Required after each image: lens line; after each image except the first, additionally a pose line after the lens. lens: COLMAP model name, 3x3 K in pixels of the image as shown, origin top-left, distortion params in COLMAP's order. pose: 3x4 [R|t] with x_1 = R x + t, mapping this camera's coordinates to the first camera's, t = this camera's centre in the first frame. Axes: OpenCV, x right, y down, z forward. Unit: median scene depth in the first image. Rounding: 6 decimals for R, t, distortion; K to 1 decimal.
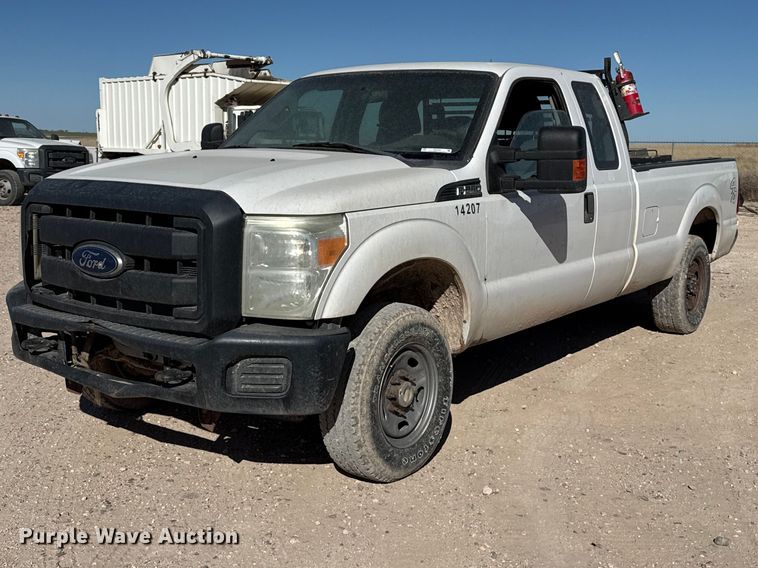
lens RADIAL K [[1040.7, 0, 387.9], [0, 1040.7, 279.0], [0, 0, 1]] dist [-0.035658, 0.000000]
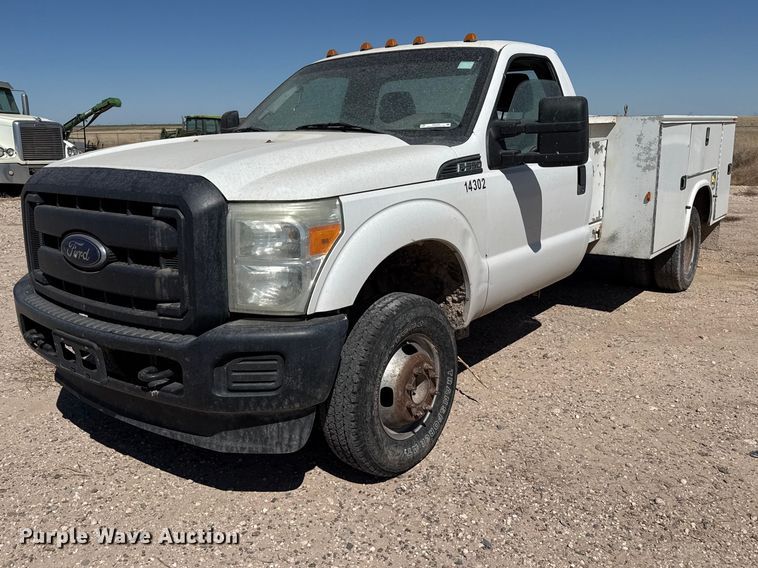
lens RADIAL K [[779.3, 0, 378.7], [0, 779.3, 282.4], [0, 0, 1]] dist [0.044082, 0.000000]
pose [[0.999284, -0.025332, -0.028104, 0.010619], [0.026947, 0.997915, 0.058649, -0.023709], [0.026560, -0.059364, 0.997883, 0.276776]]
